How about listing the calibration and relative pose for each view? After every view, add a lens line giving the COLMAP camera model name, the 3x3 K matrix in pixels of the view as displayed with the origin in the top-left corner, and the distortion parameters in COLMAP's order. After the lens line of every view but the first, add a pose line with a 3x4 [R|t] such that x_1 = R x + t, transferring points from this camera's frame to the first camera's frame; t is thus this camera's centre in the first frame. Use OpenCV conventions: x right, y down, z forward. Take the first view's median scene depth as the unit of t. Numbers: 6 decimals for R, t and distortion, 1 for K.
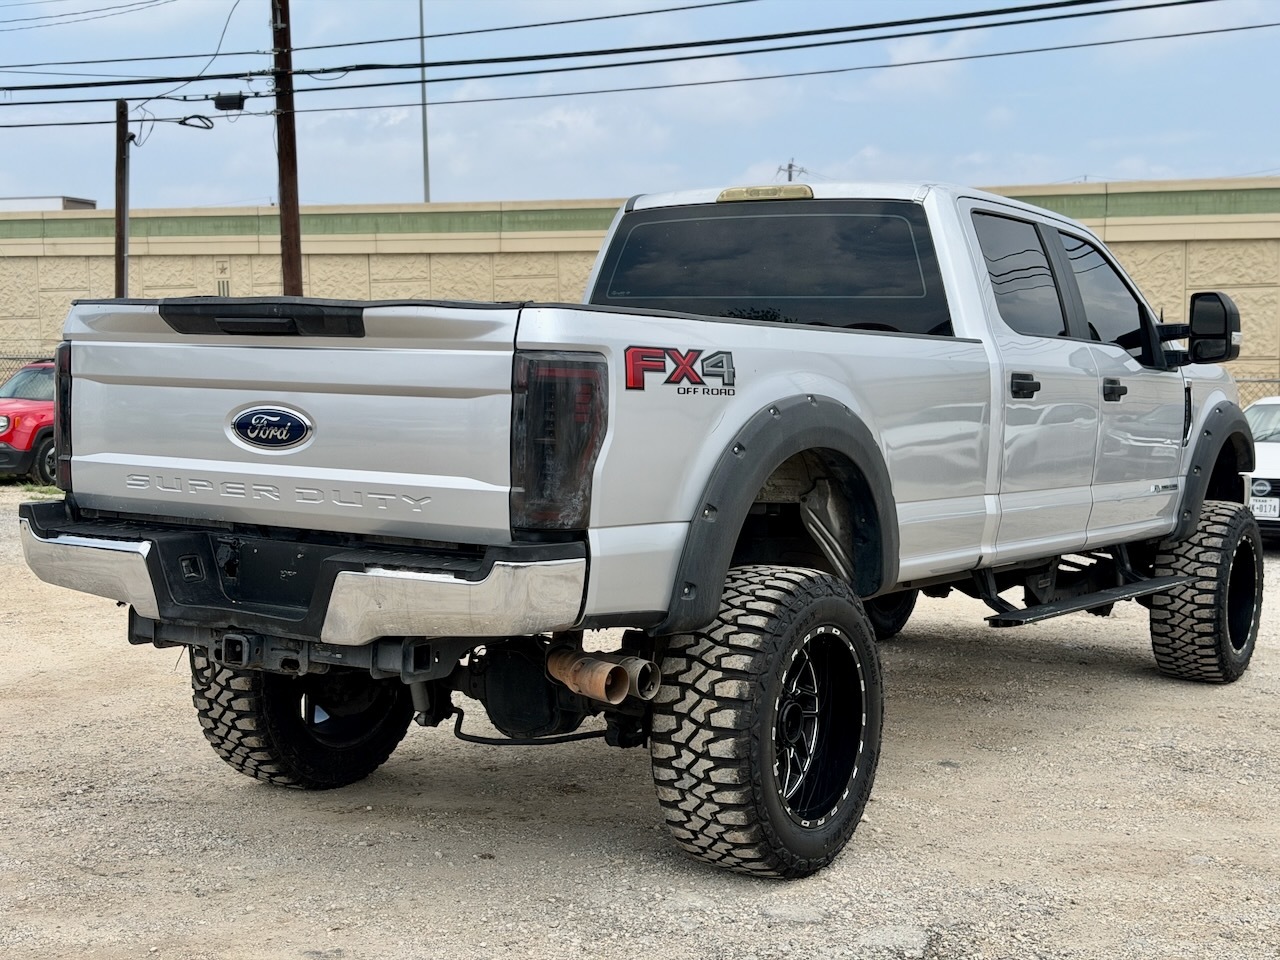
lens RADIAL K [[1803.5, 0, 640.0], [0, 1803.5, 482.3], [0, 0, 1]] dist [0.136012, 0.000000]
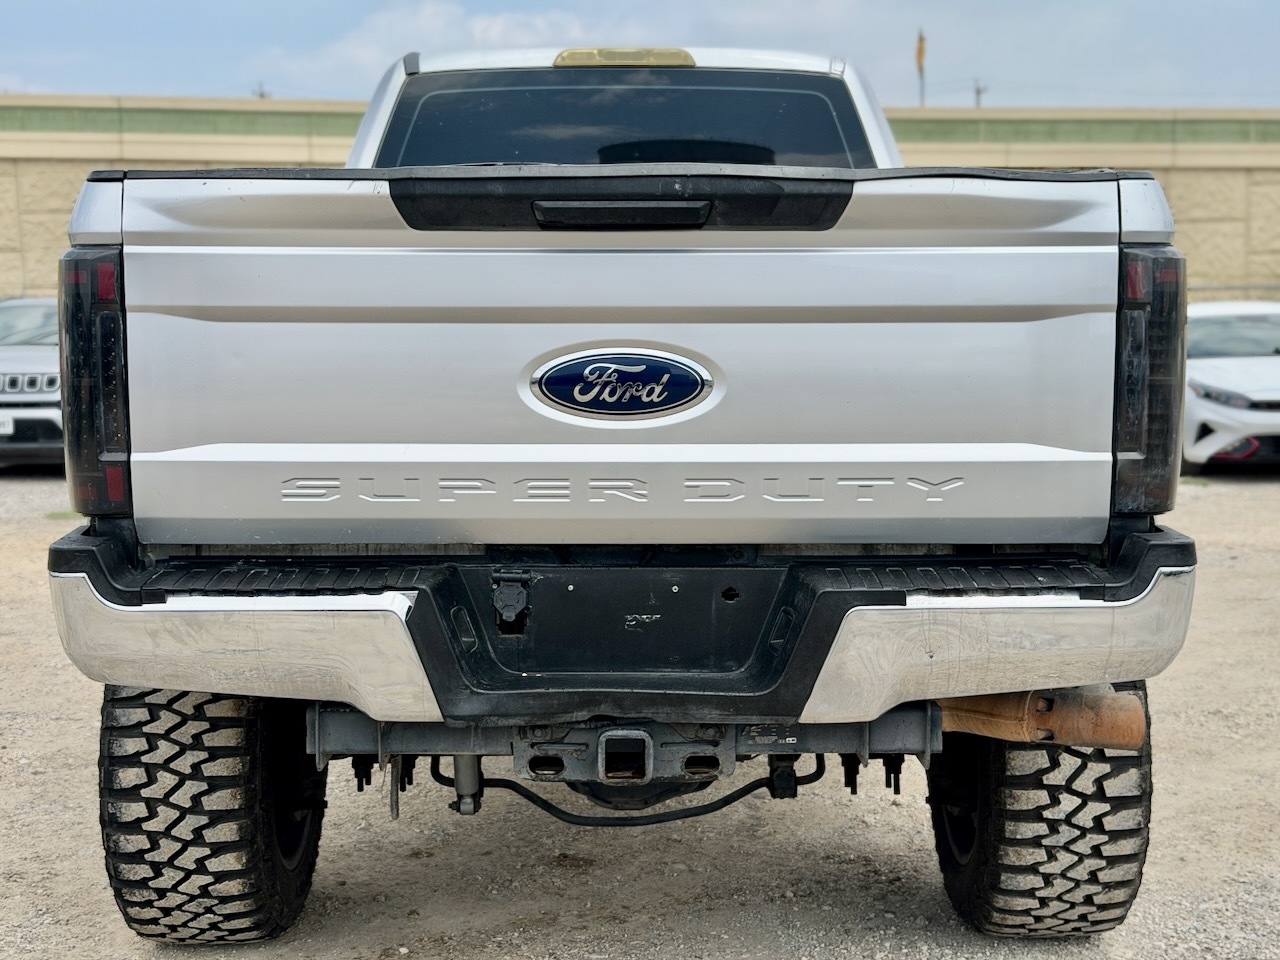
lens RADIAL K [[1803.5, 0, 637.0], [0, 1803.5, 483.7], [0, 0, 1]] dist [0.136012, 0.000000]
pose [[0.834142, -0.078014, 0.546005, -0.520646], [0.055554, 0.996796, 0.057554, -0.030610], [-0.548745, -0.017676, 0.835803, 0.480877]]
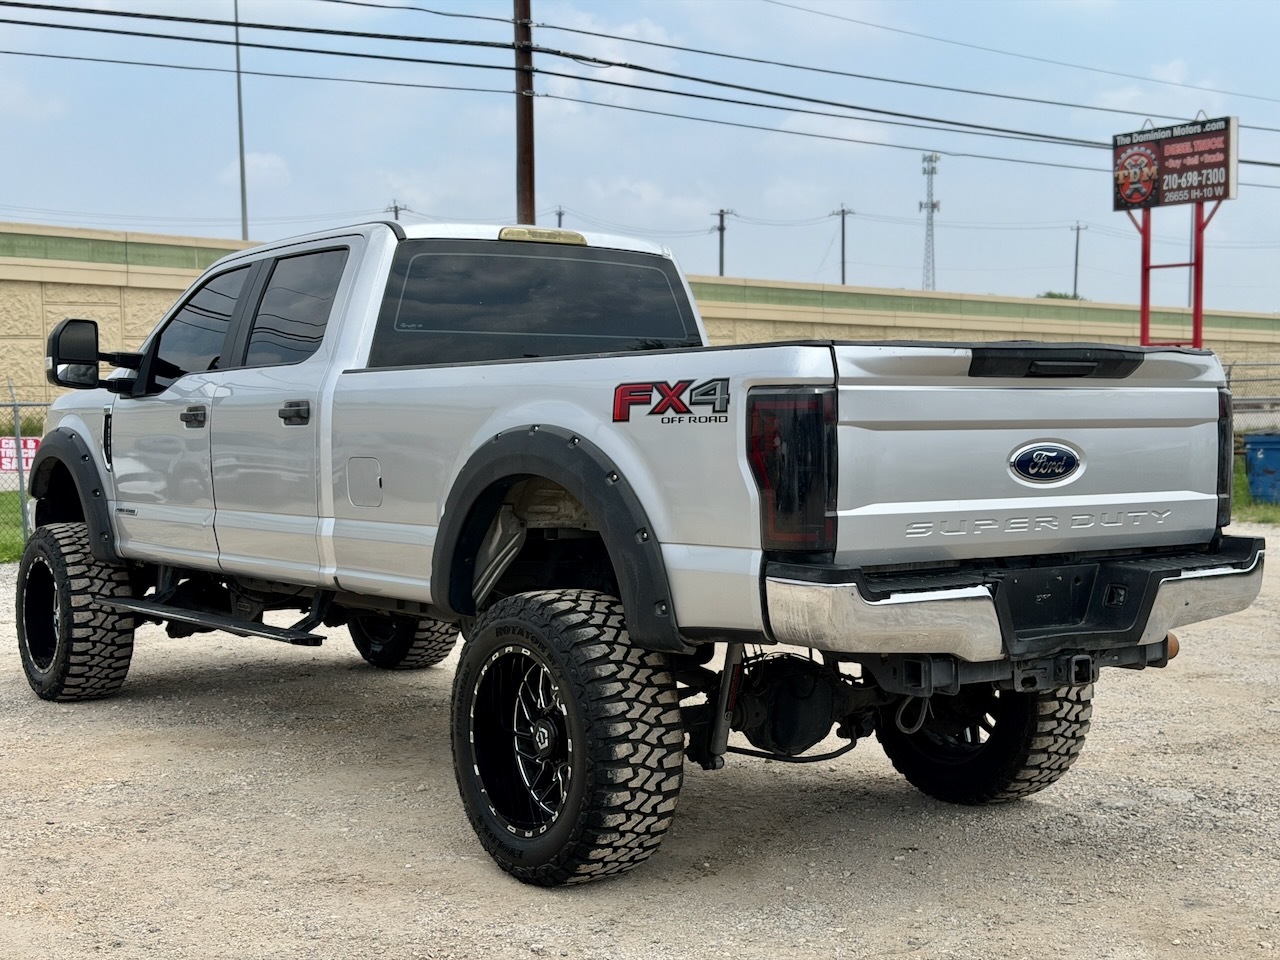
lens RADIAL K [[1803.5, 0, 638.2], [0, 1803.5, 472.6], [0, 0, 1]] dist [0.136012, 0.000000]
pose [[0.349876, -0.055609, 0.935144, -1.271007], [0.070788, 0.996952, 0.032800, -0.075239], [-0.934118, 0.054721, 0.352746, 0.827553]]
